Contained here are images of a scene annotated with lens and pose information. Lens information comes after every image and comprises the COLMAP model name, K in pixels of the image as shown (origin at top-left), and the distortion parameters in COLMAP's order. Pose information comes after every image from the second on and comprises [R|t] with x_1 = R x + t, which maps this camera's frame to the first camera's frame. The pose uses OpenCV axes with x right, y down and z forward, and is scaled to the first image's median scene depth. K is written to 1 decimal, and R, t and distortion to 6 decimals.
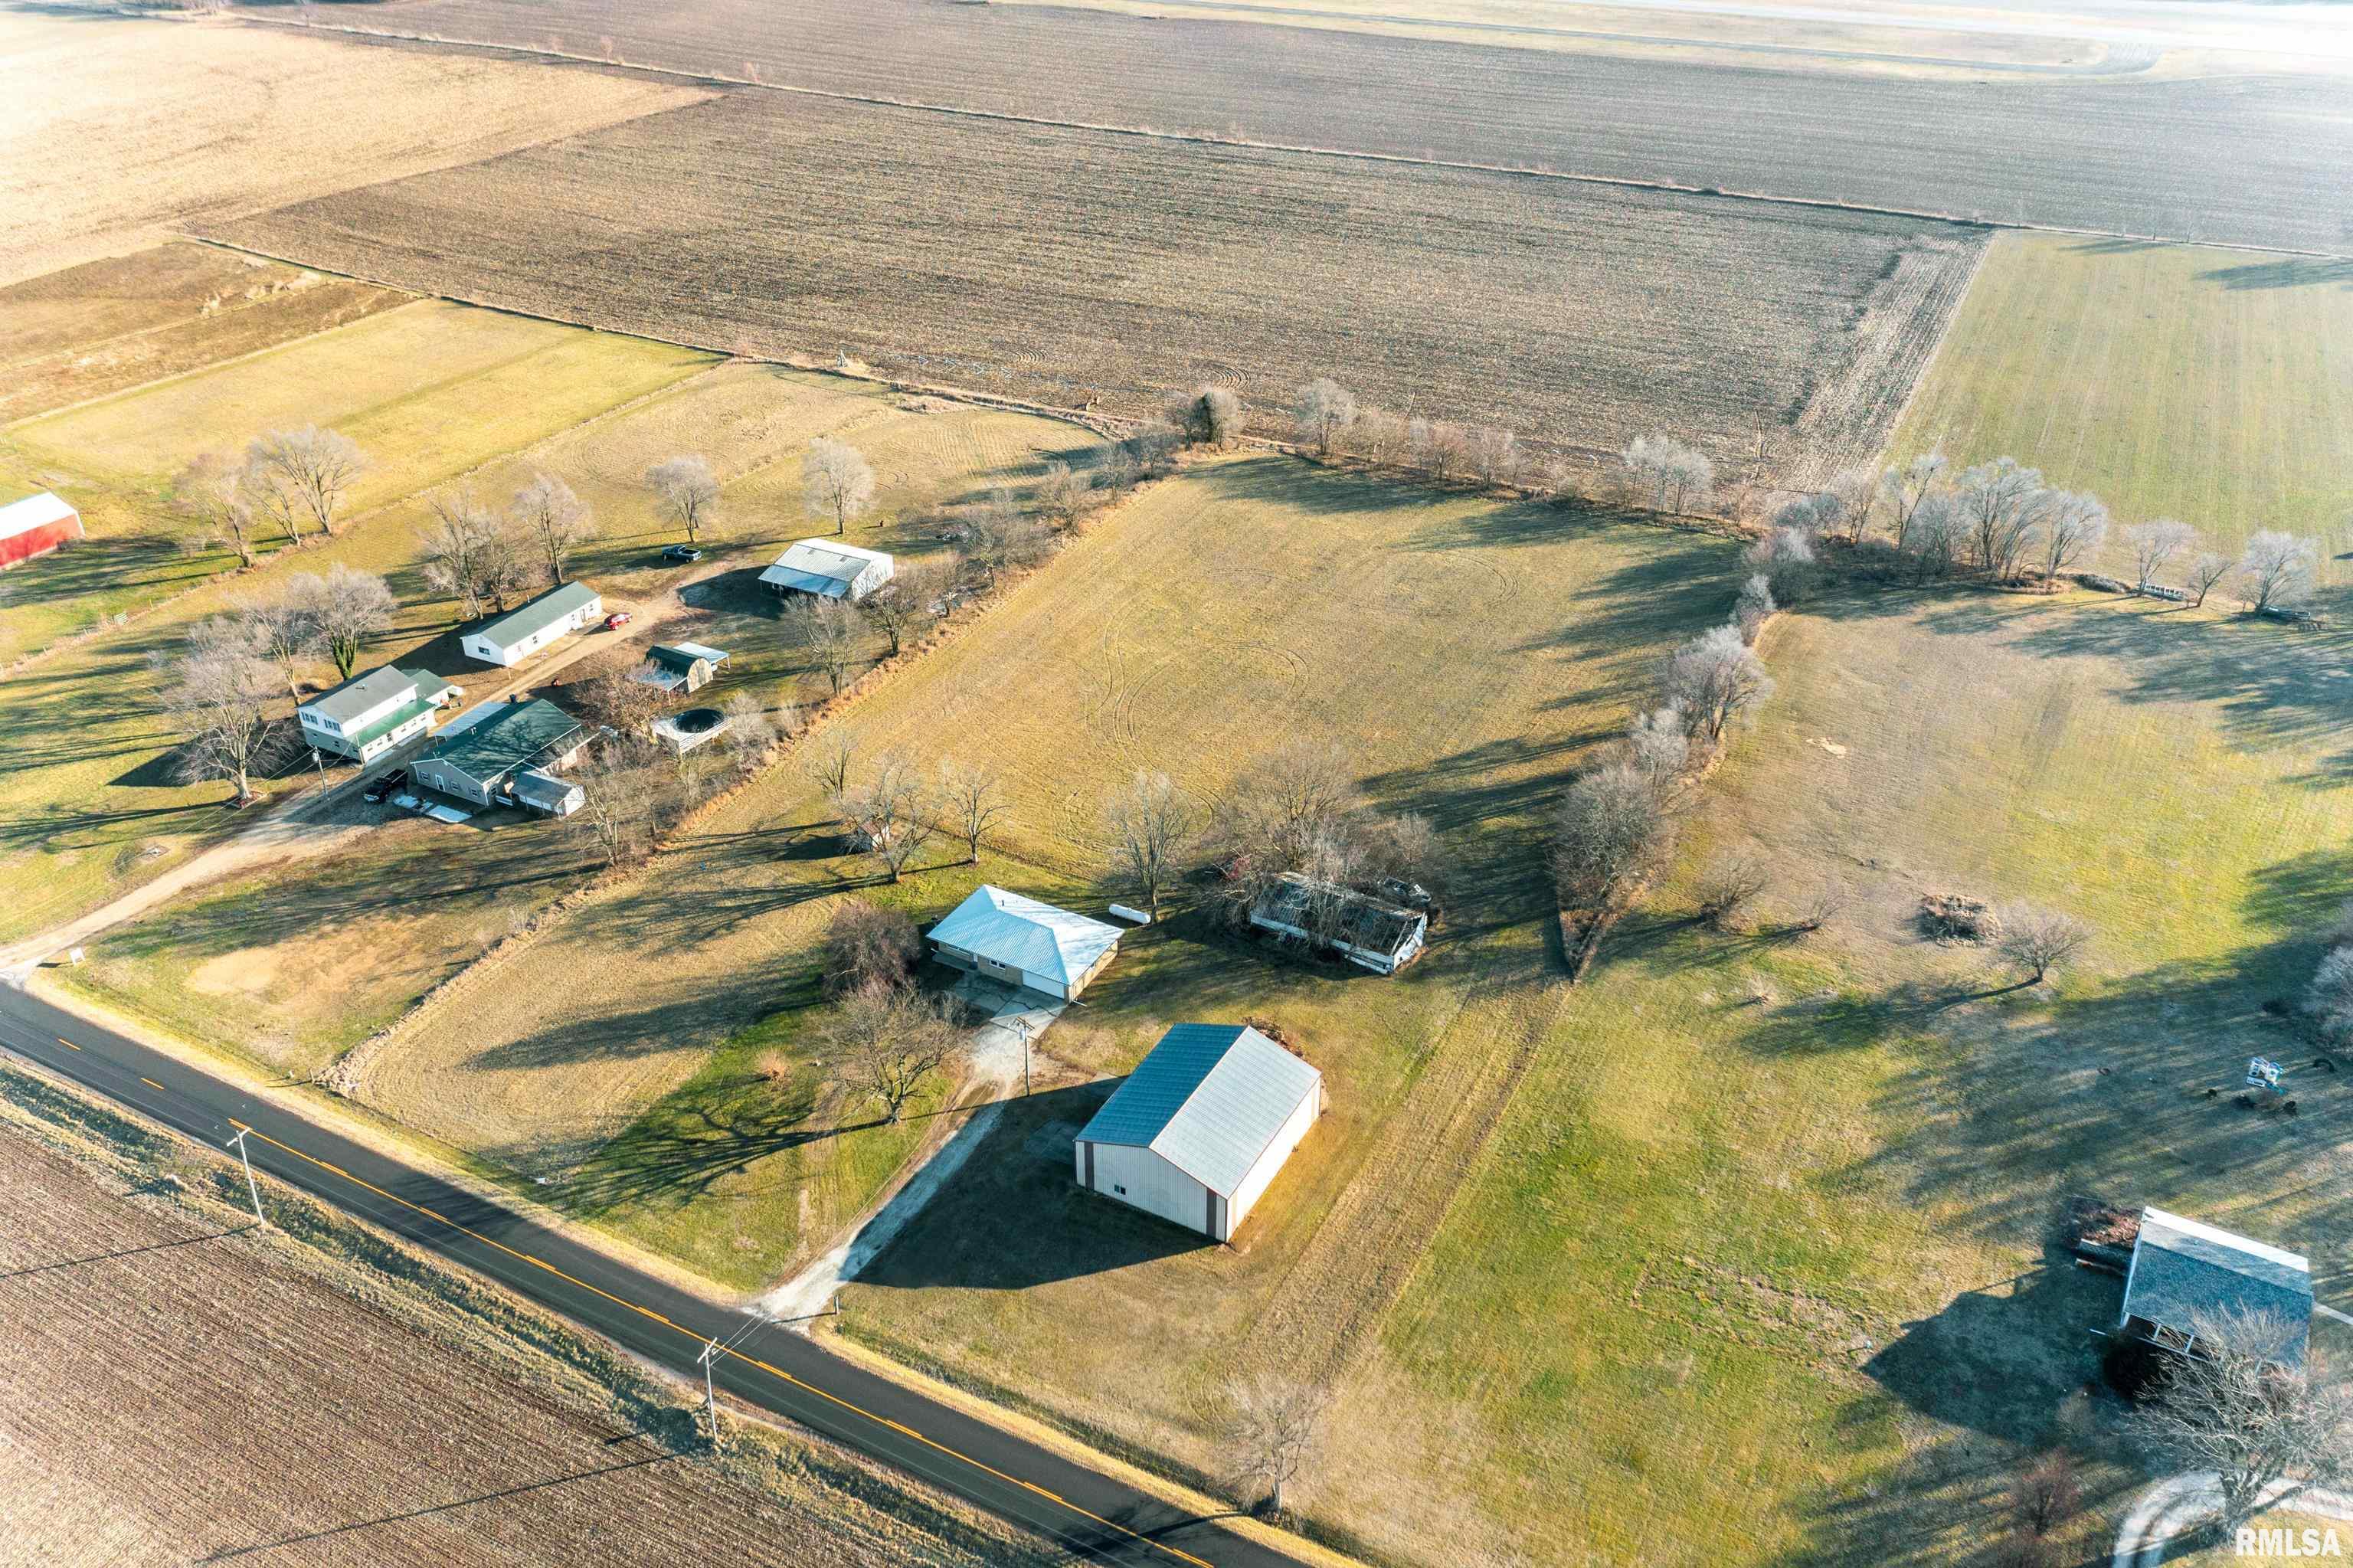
lens RADIAL K [[1830.8, 0, 1167.4], [0, 1830.8, 783.1], [0, 0, 1]] dist [-0.003499, 0.012405]
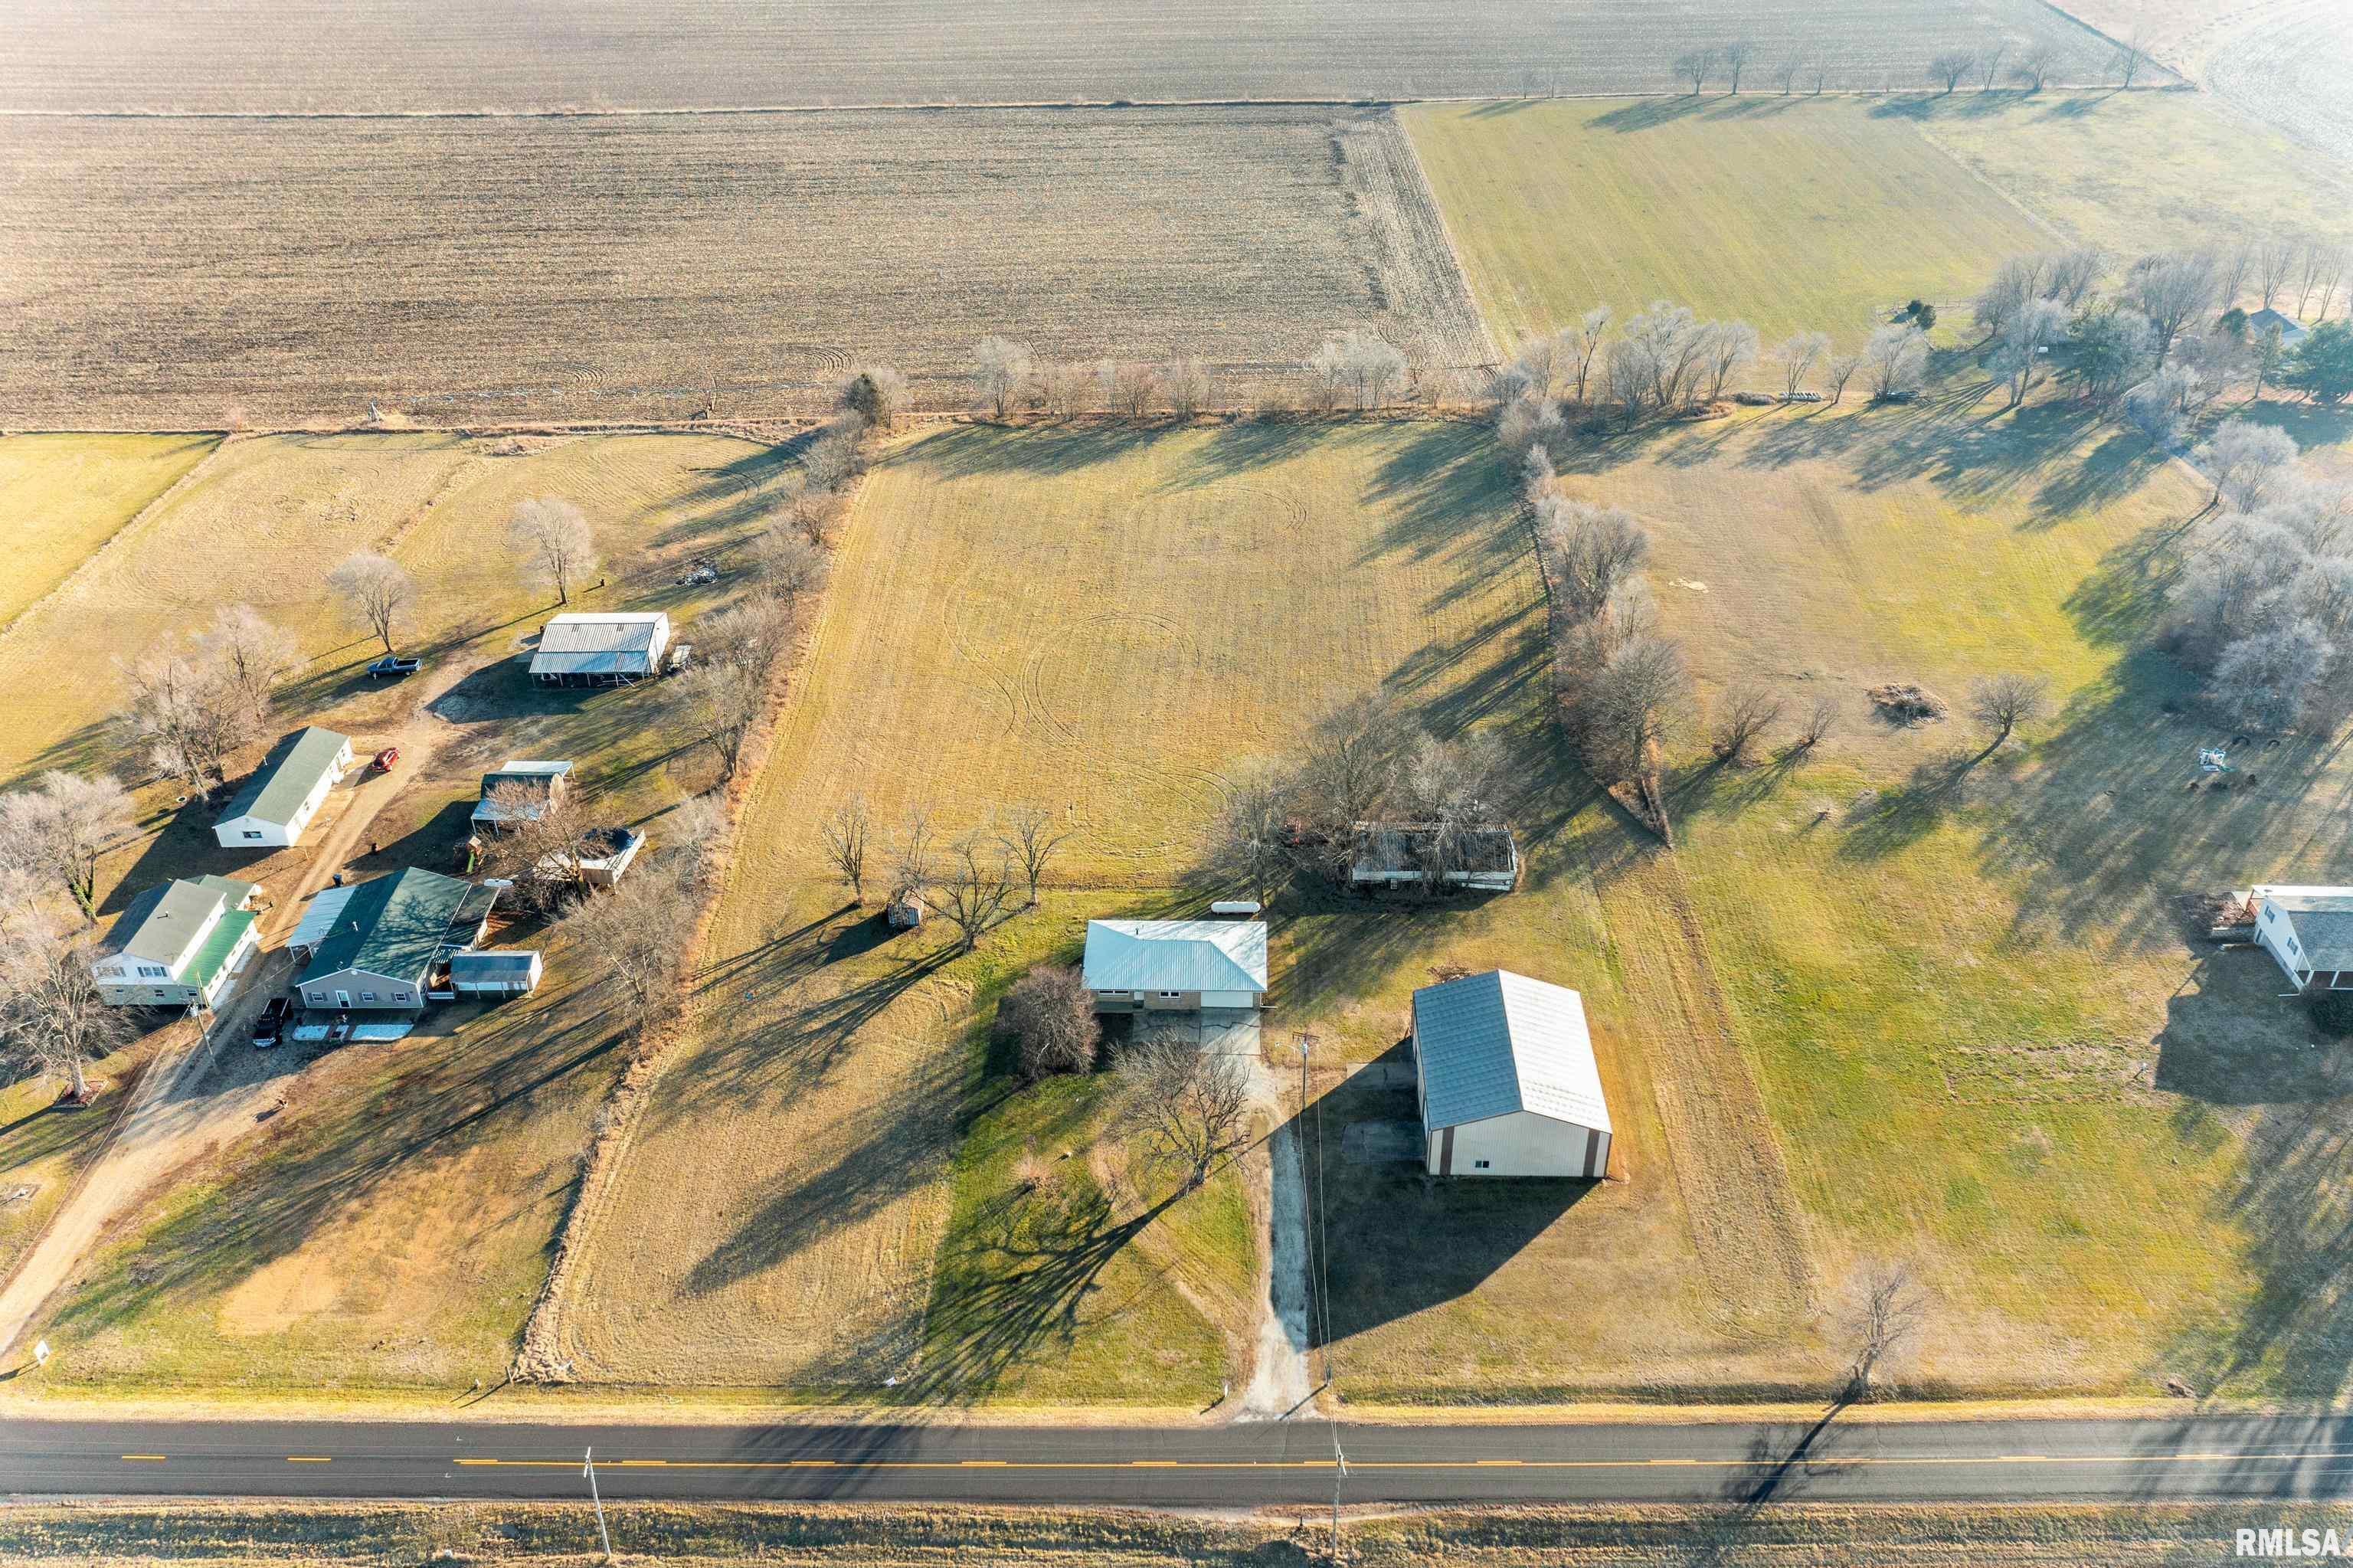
lens RADIAL K [[1860.7, 0, 1166.8], [0, 1860.7, 815.5], [0, 0, 1]] dist [-0.006581, 0.015533]
pose [[0.891075, -0.259518, 0.372339, -0.372421], [0.244999, 0.965638, 0.086717, -0.062195], [-0.382050, 0.013951, 0.924037, 0.114754]]
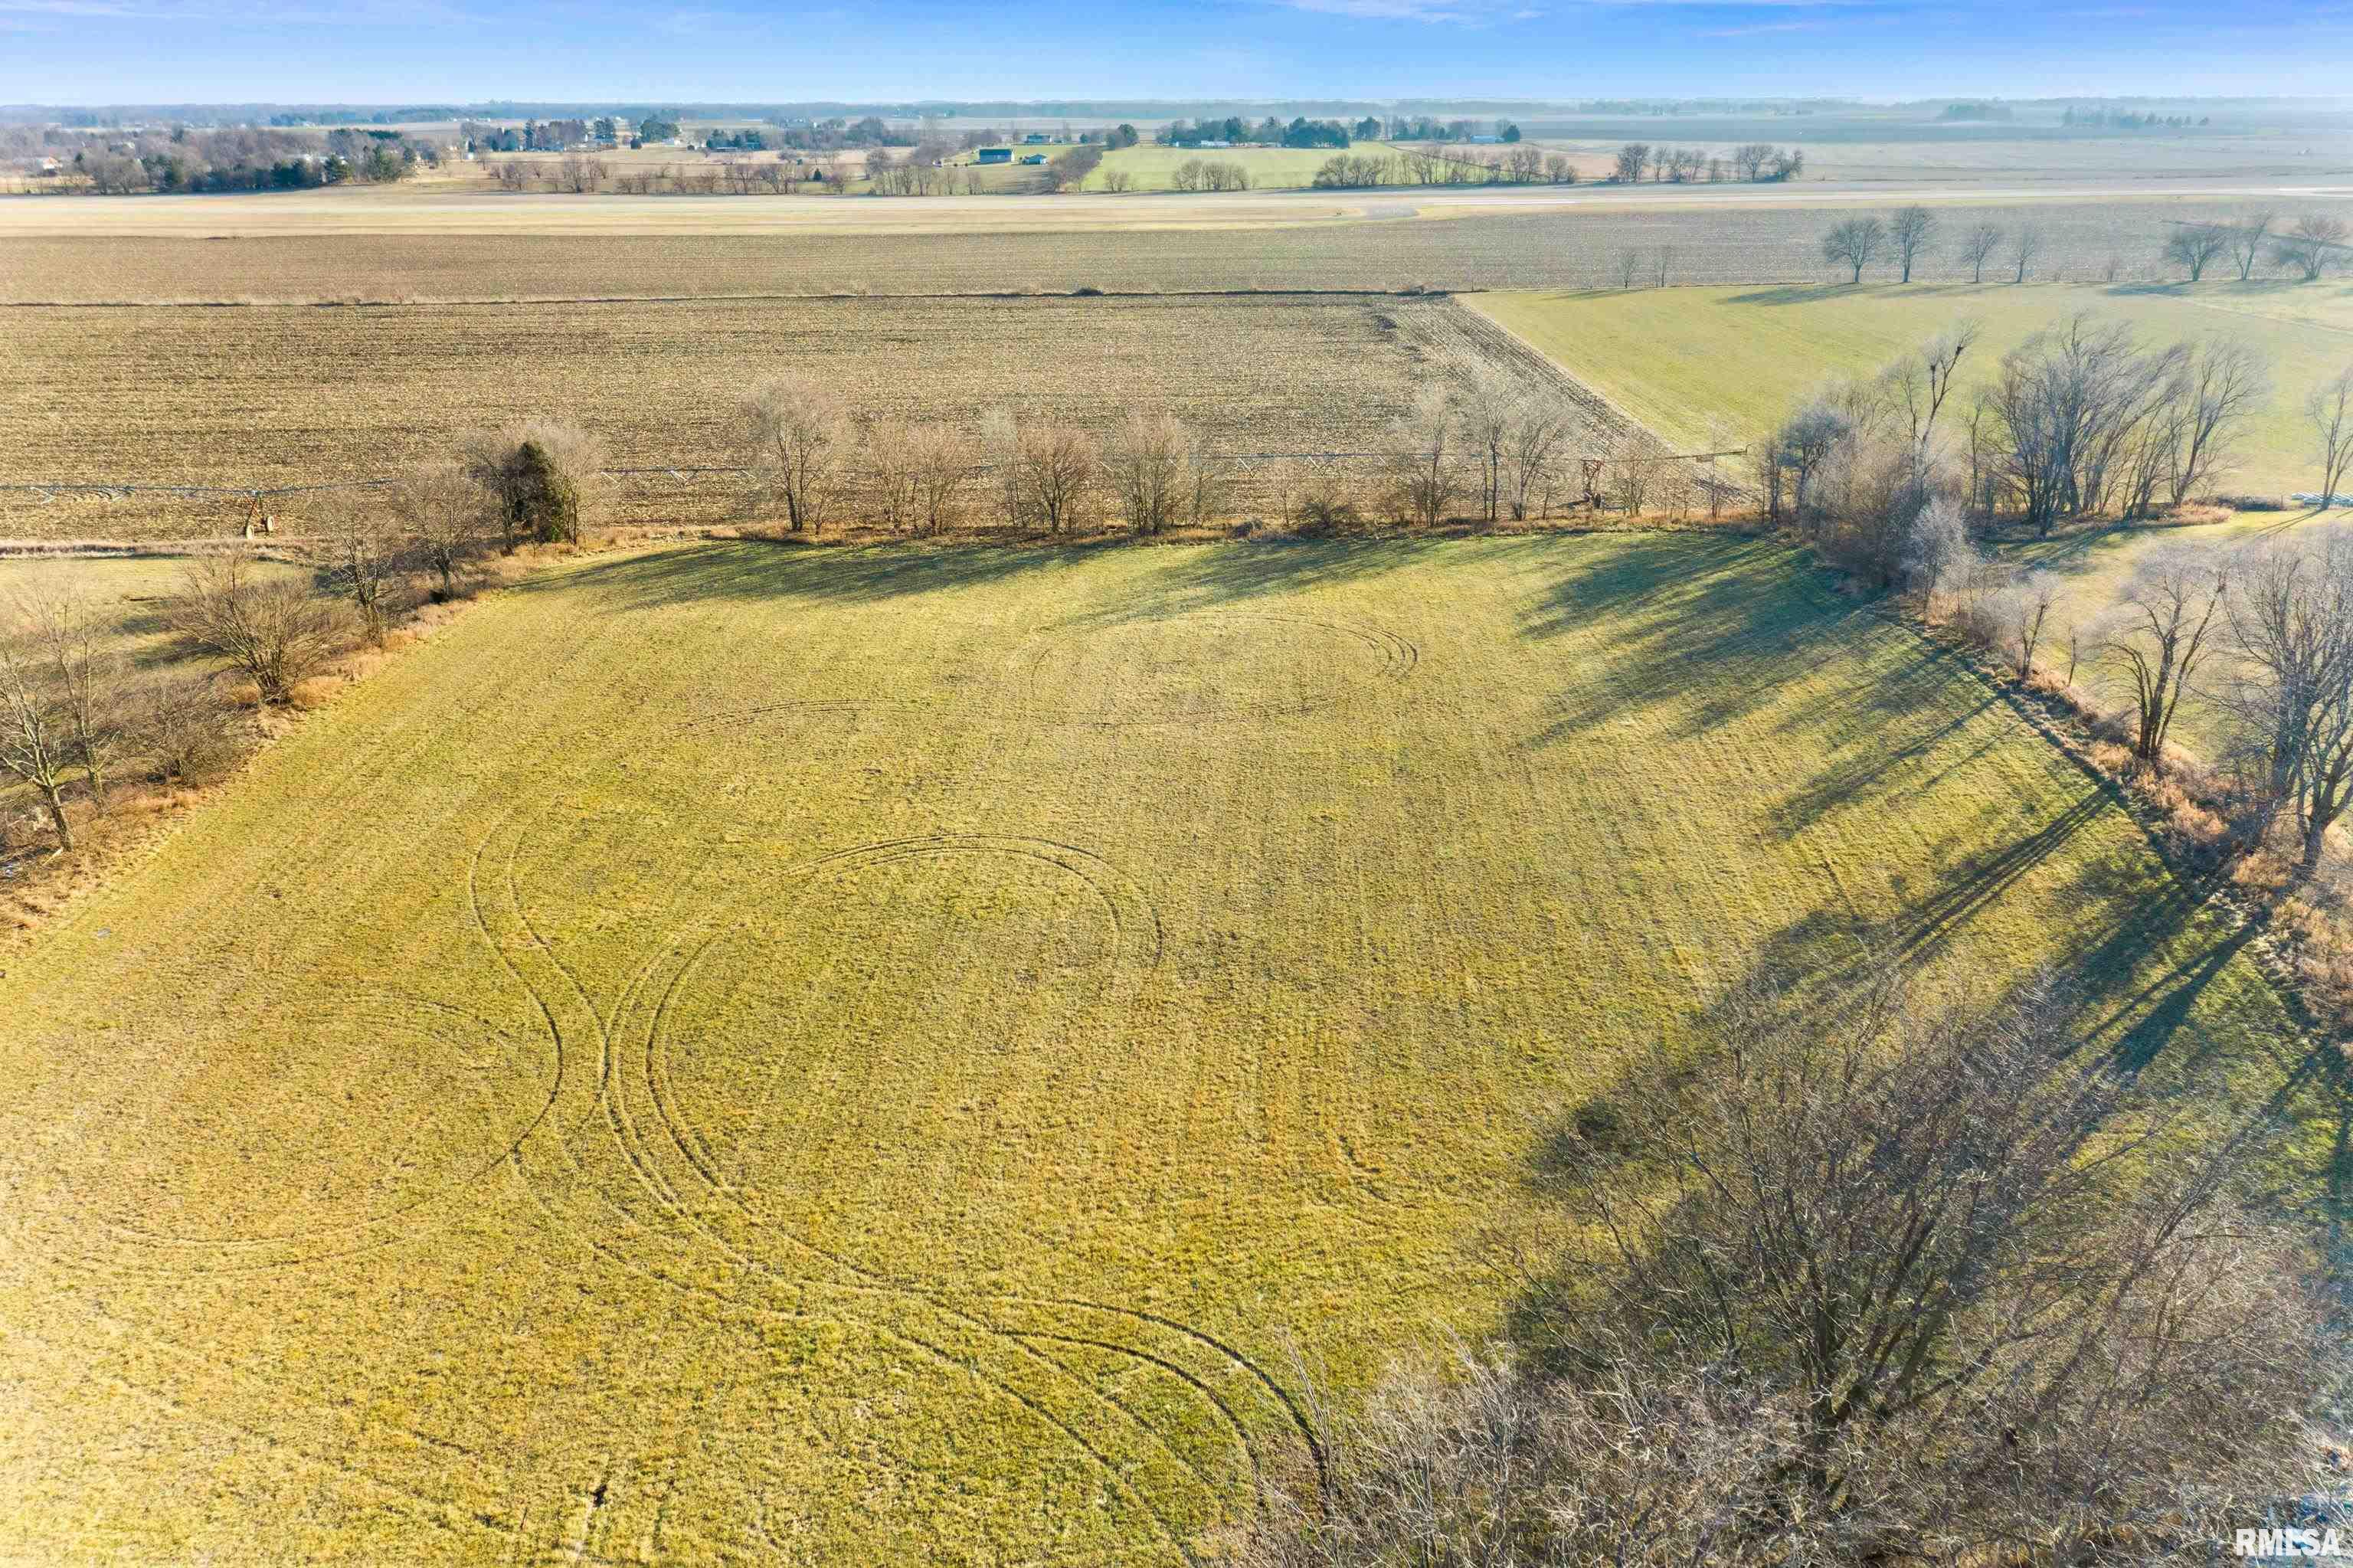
lens RADIAL K [[1860.7, 0, 1166.8], [0, 1860.7, 815.5], [0, 0, 1]] dist [-0.006581, 0.015533]
pose [[0.892663, -0.168577, 0.418013, -0.071849], [0.238937, 0.963374, -0.121737, -0.030394], [-0.382181, 0.208549, 0.900247, 0.778756]]
